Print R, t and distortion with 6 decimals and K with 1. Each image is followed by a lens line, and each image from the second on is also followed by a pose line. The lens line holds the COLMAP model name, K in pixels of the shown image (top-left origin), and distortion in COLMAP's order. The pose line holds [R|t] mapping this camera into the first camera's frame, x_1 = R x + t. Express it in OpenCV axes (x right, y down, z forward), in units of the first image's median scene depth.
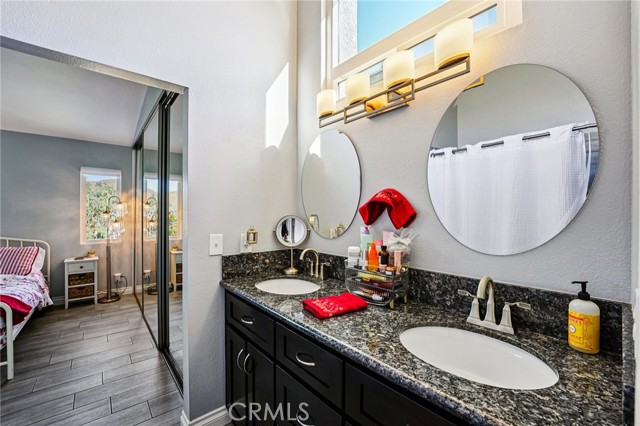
lens RADIAL K [[262.4, 0, 318.3], [0, 262.4, 215.0], [0, 0, 1]] dist [-0.019704, 0.001608]
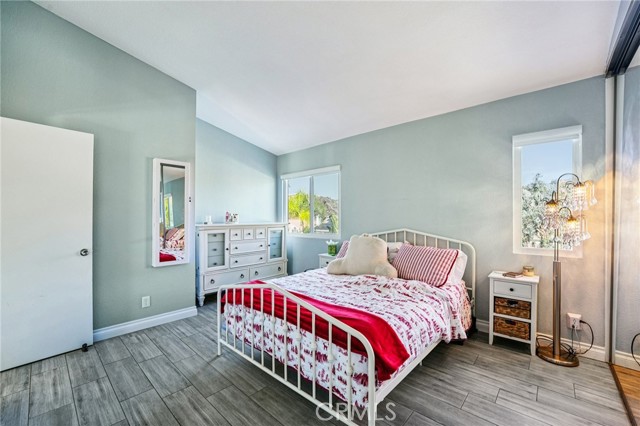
lens RADIAL K [[262.4, 0, 318.1], [0, 262.4, 217.5], [0, 0, 1]] dist [-0.019704, 0.001608]
pose [[0.119823, 0.000043, -0.992795, -0.315362], [0.001255, 0.999999, 0.000195, 0.021000], [0.992794, -0.001269, 0.119823, 0.418990]]
